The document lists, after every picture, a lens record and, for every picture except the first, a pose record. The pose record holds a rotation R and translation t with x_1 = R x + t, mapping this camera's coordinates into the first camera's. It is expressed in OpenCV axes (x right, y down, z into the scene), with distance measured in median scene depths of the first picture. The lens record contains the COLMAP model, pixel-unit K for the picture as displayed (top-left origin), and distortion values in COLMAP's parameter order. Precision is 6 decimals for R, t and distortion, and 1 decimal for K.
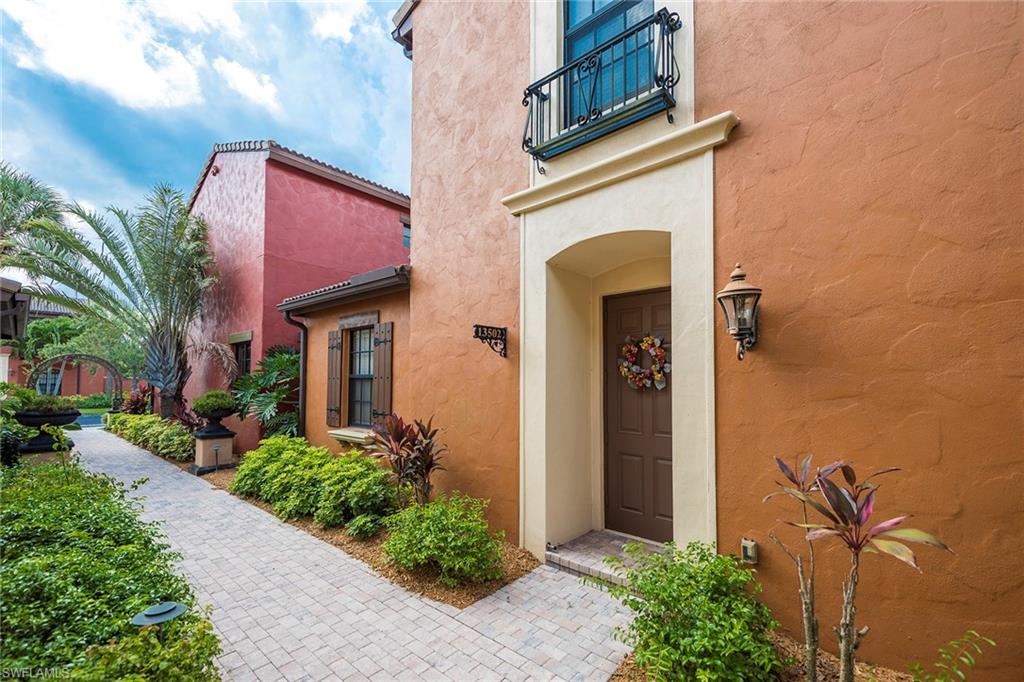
lens RADIAL K [[415.6, 0, 534.6], [0, 415.6, 366.5], [0, 0, 1]] dist [0.009037, -0.001599]
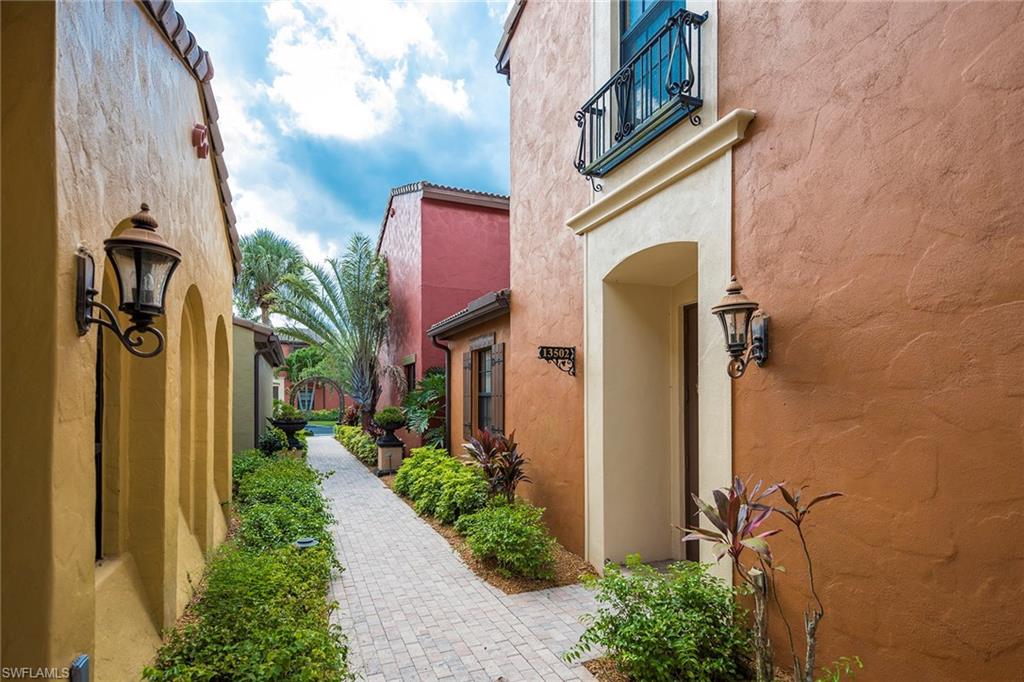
lens RADIAL K [[500.8, 0, 509.8], [0, 500.8, 400.3], [0, 0, 1]] dist [0.001932, -0.001901]
pose [[0.883924, 0.003327, -0.467618, 0.422763], [0.014789, 0.999276, 0.035063, -0.009143], [0.467396, -0.037908, 0.883235, -0.188302]]
